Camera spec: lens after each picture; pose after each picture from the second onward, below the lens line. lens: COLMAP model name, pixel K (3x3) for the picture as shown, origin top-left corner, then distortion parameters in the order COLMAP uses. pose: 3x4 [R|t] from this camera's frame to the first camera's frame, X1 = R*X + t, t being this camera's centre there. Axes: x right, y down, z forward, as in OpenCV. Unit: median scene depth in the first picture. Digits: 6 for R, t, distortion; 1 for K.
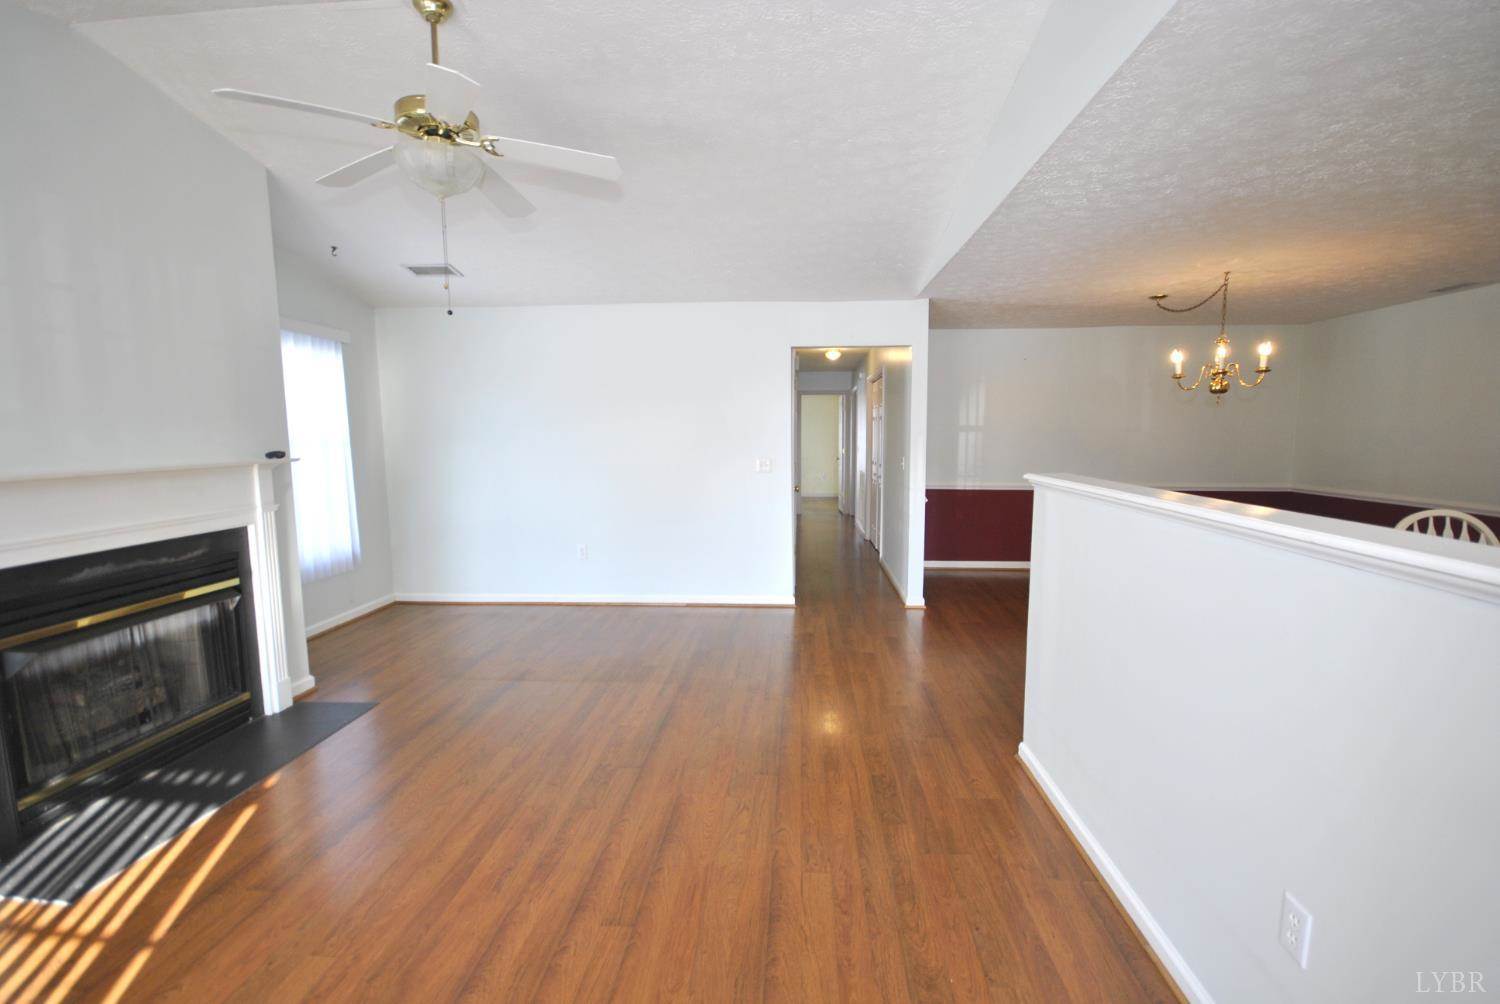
lens RADIAL K [[658.6, 0, 761.2], [0, 658.6, 503.4], [0, 0, 1]] dist [0.015536, -0.014544]
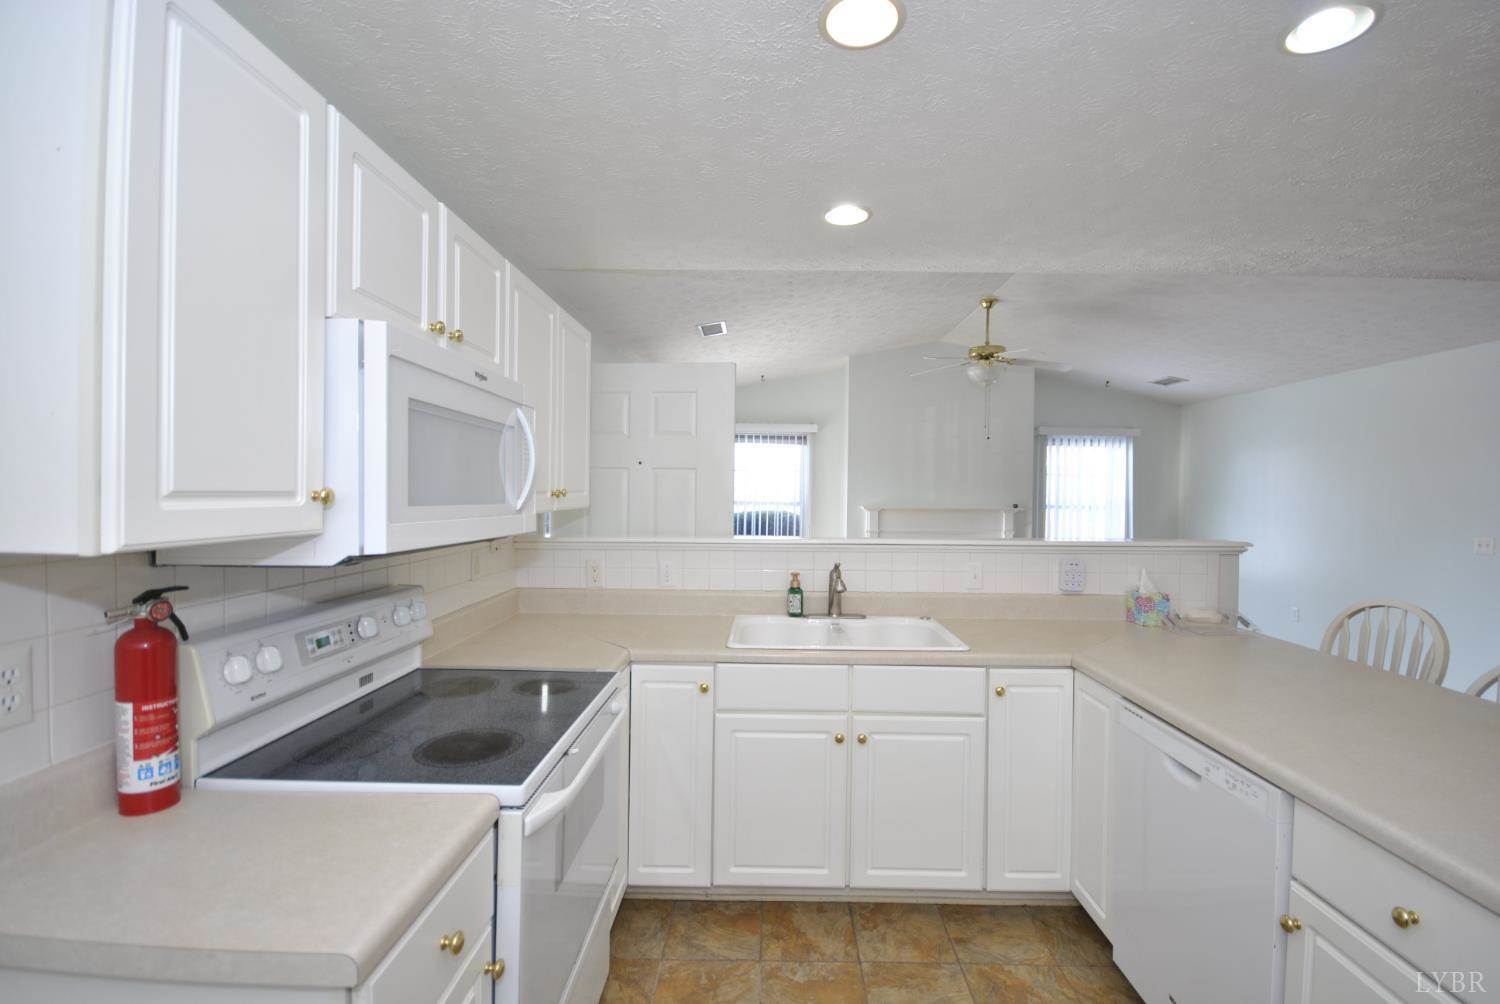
lens RADIAL K [[654.5, 0, 761.7], [0, 654.5, 502.6], [0, 0, 1]] dist [0.000177, -0.007787]
pose [[0.036585, 0.020660, -0.999117, 1.348135], [-0.120454, 0.992588, 0.016114, -0.027510], [0.992045, 0.119758, 0.038803, 0.198869]]
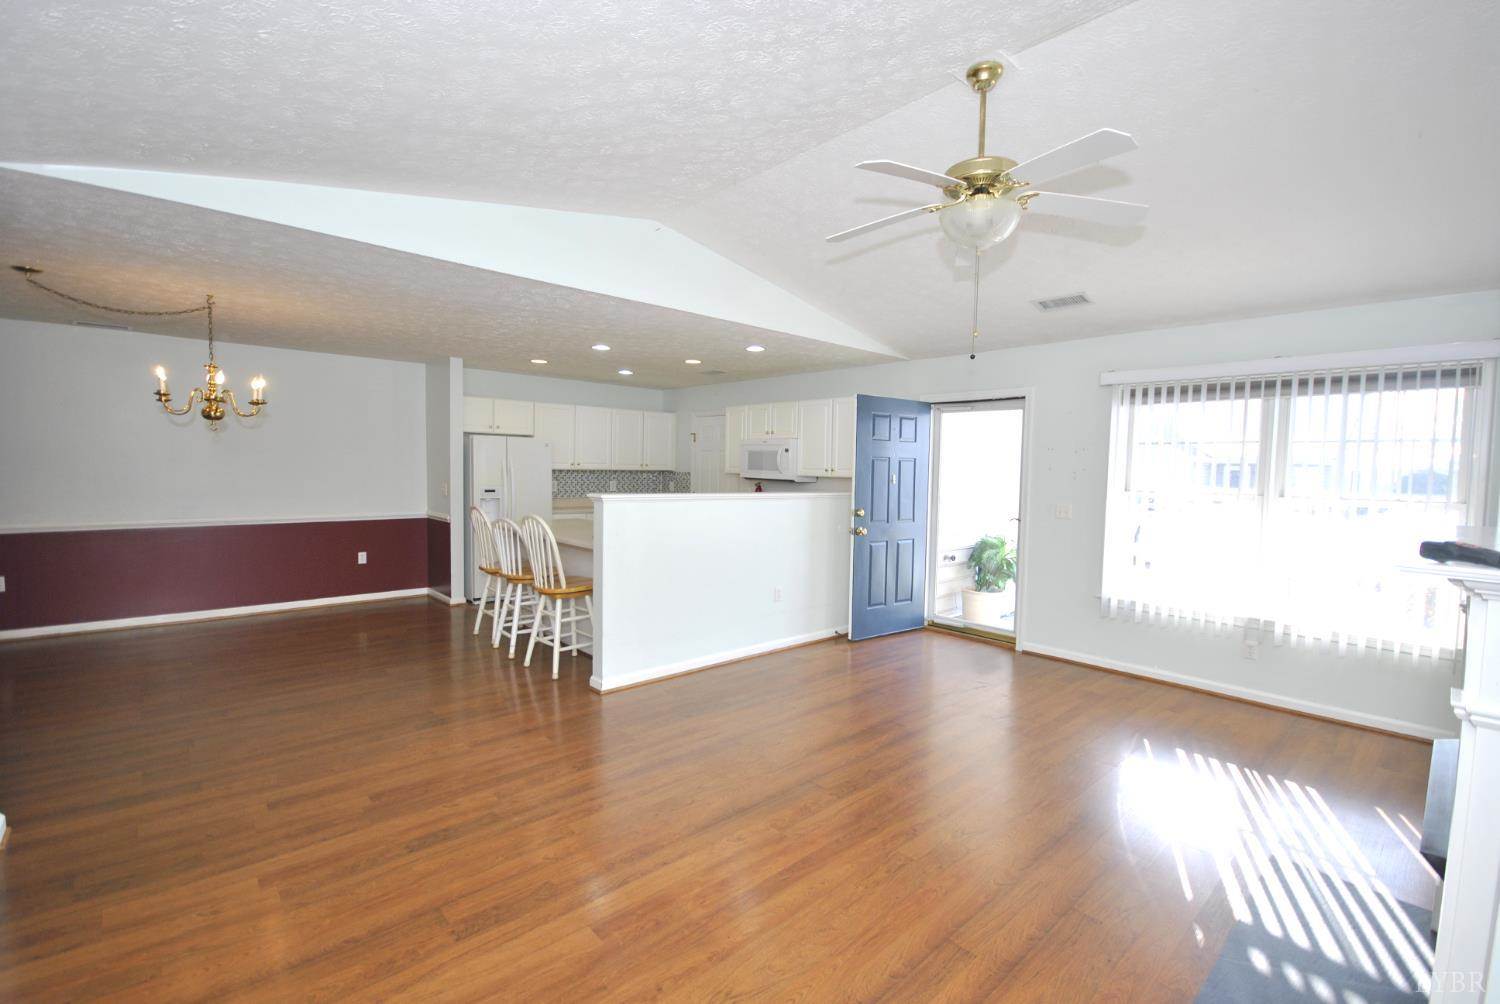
lens RADIAL K [[658.6, 0, 761.2], [0, 658.6, 503.4], [0, 0, 1]] dist [0.015536, -0.014544]
pose [[-0.718025, -0.052008, 0.694072, -0.814877], [0.057461, 0.989371, 0.133580, -0.189219], [-0.693642, 0.135795, -0.707404, 1.687297]]
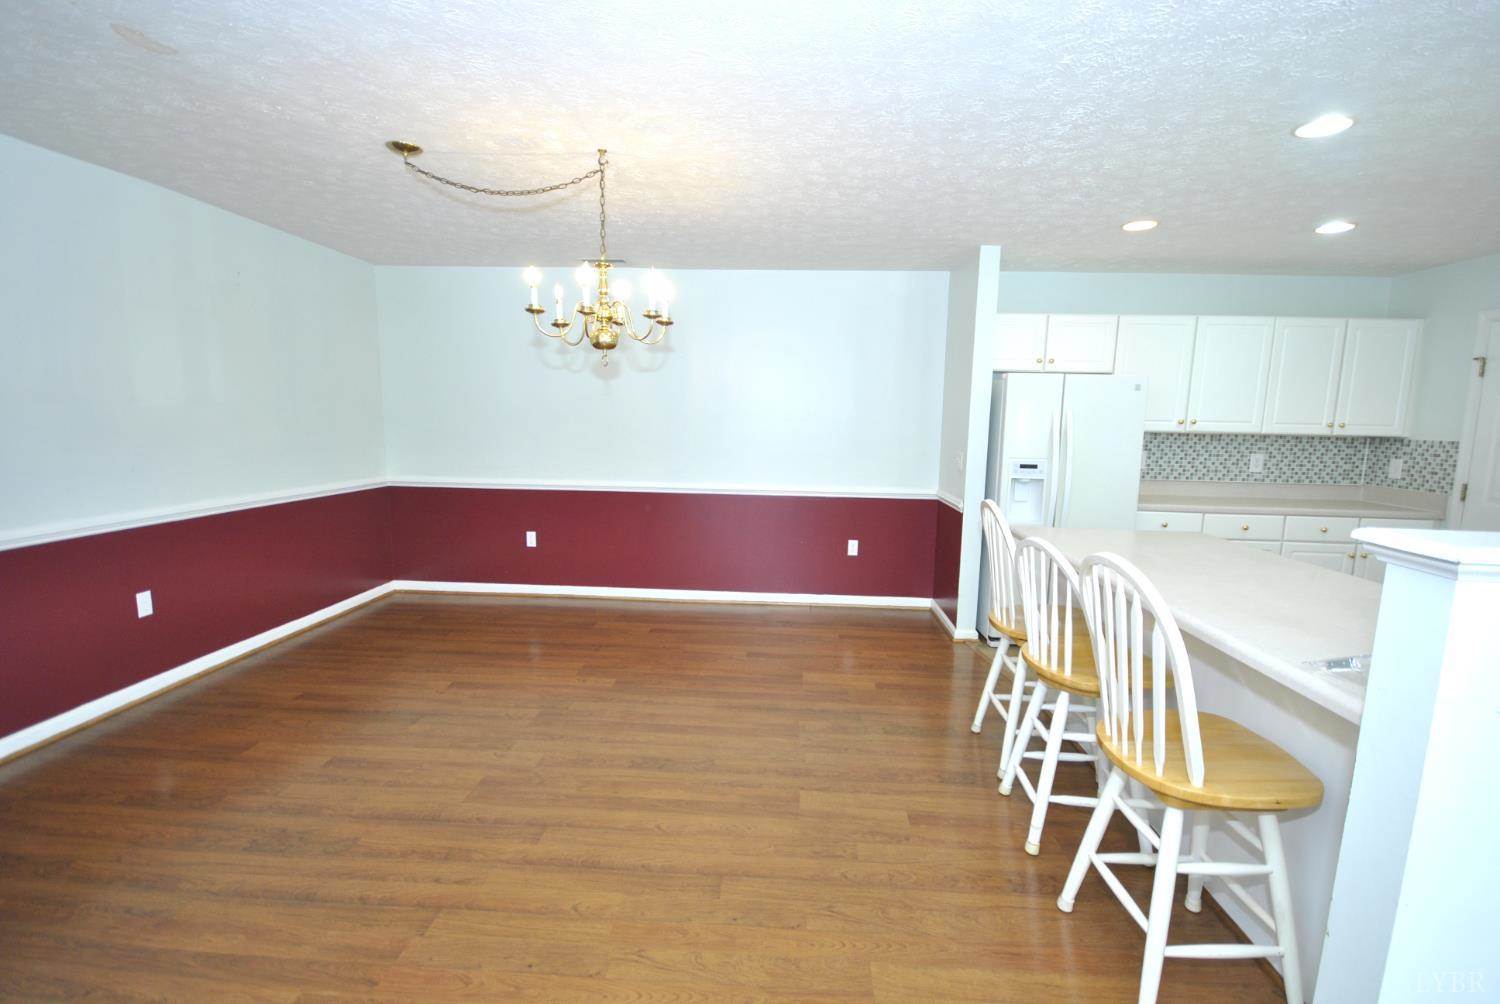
lens RADIAL K [[658.6, 0, 761.2], [0, 658.6, 503.4], [0, 0, 1]] dist [0.015536, -0.014544]
pose [[-0.004048, -0.131764, 0.991273, 0.073184], [0.086750, 0.987498, 0.131617, -0.133967], [-0.996222, 0.086525, 0.007434, 1.269142]]
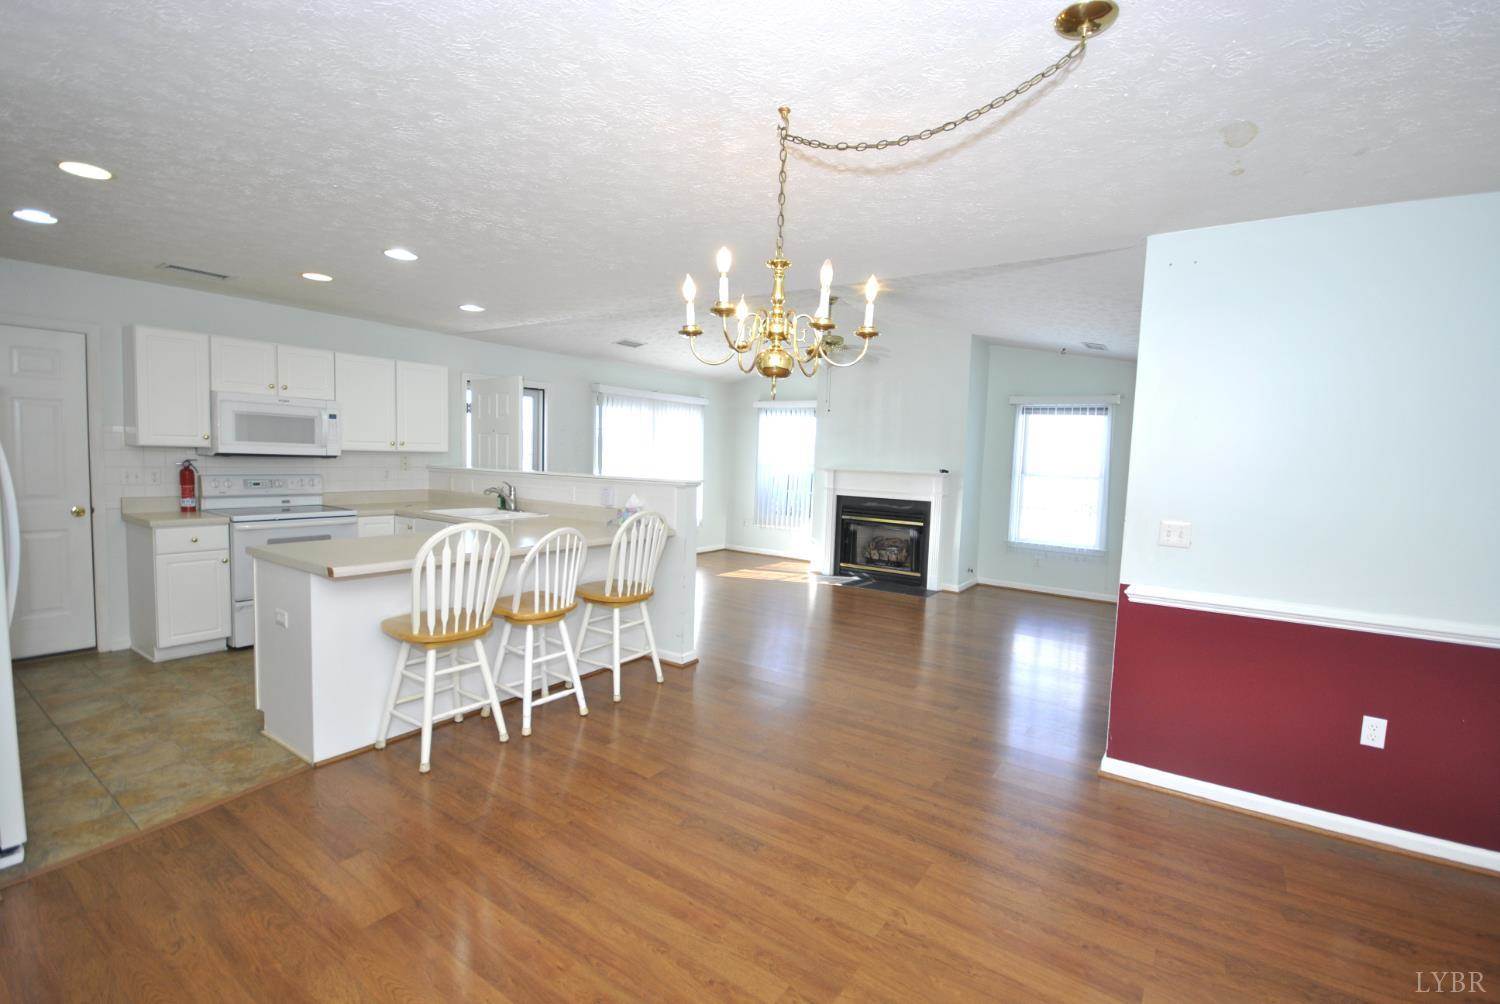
lens RADIAL K [[658.6, 0, 761.2], [0, 658.6, 503.4], [0, 0, 1]] dist [0.015536, -0.014544]
pose [[-0.516986, 0.048594, -0.854614, 1.608644], [-0.126159, 0.983159, 0.132221, -0.205784], [0.846646, 0.176174, -0.502149, 1.825149]]
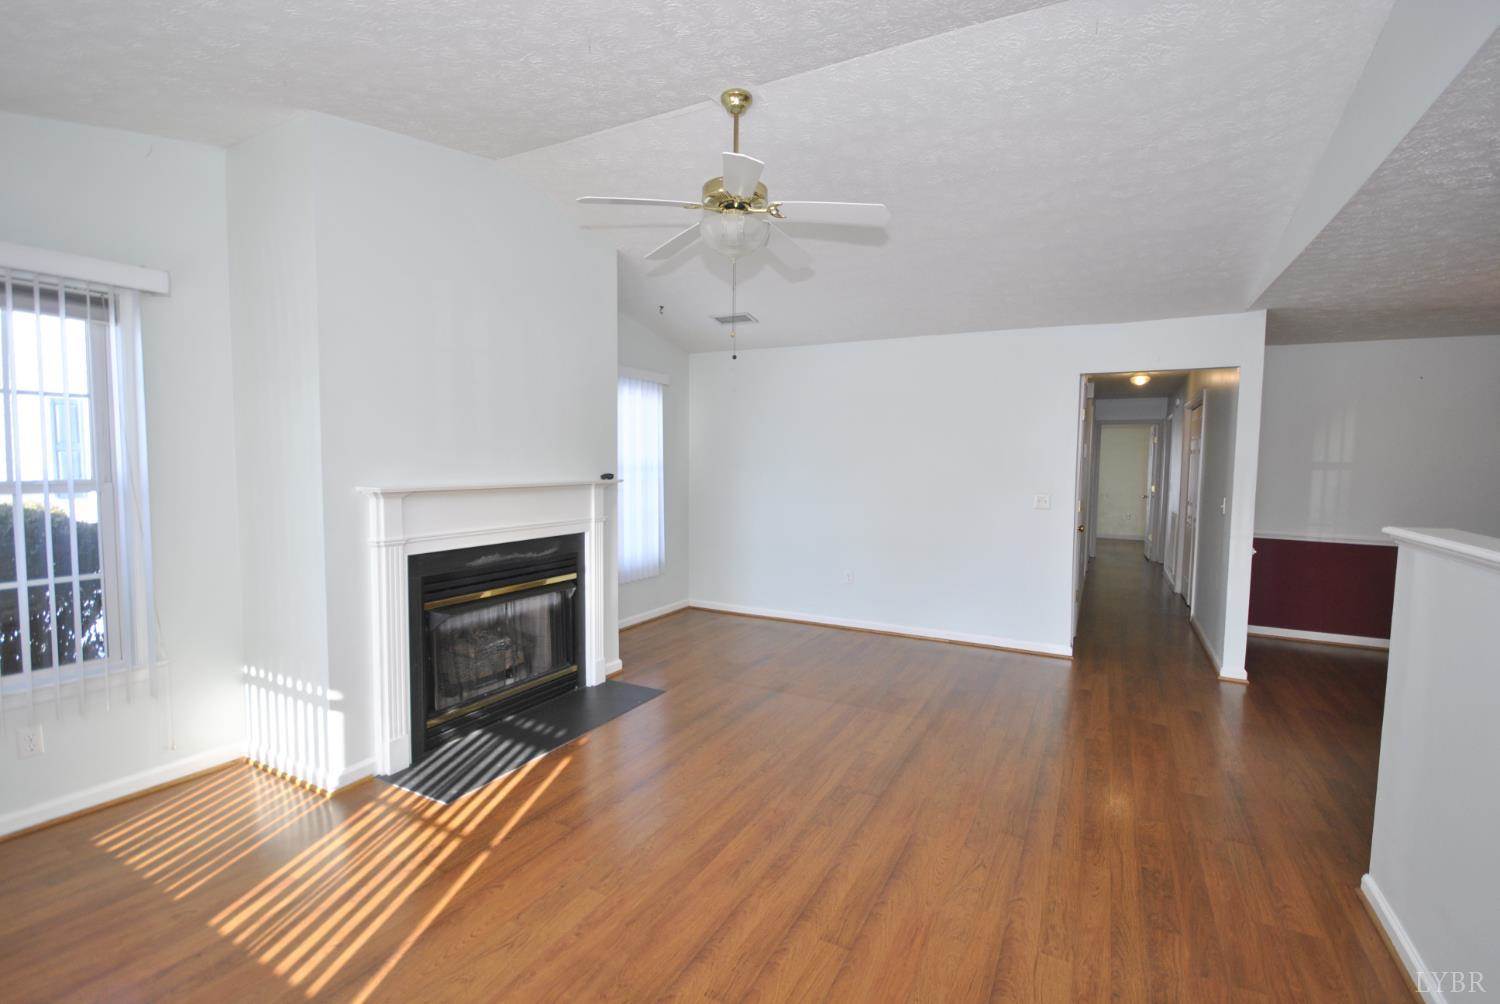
lens RADIAL K [[658.6, 0, 761.2], [0, 658.6, 503.4], [0, 0, 1]] dist [0.015536, -0.014544]
pose [[0.911101, 0.043693, -0.409860, 0.044865], [-0.061481, 0.997648, -0.030315, -0.003706], [0.407571, 0.052819, 0.911645, -0.011381]]
